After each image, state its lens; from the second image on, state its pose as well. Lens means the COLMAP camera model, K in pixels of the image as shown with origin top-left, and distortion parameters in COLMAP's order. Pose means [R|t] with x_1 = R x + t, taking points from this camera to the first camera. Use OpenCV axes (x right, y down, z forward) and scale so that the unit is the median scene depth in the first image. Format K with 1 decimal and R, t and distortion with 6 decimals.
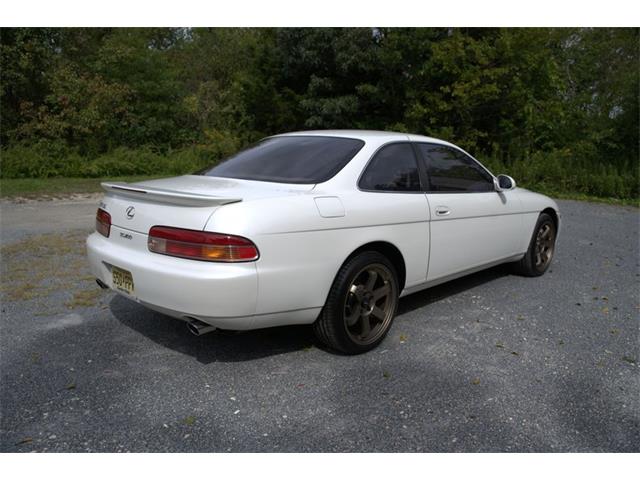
lens RADIAL K [[523.6, 0, 323.2], [0, 523.6, 243.2], [0, 0, 1]] dist [-0.123915, 0.113712]
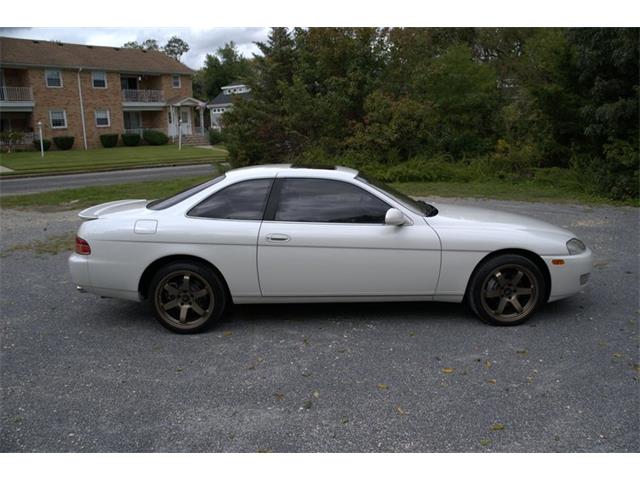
lens RADIAL K [[523.6, 0, 323.2], [0, 523.6, 243.2], [0, 0, 1]] dist [-0.123915, 0.113712]
pose [[0.699159, 0.109758, -0.706491, 0.452797], [-0.108720, 0.992976, 0.046674, -0.047132], [0.706651, 0.044177, 0.706181, 0.095870]]
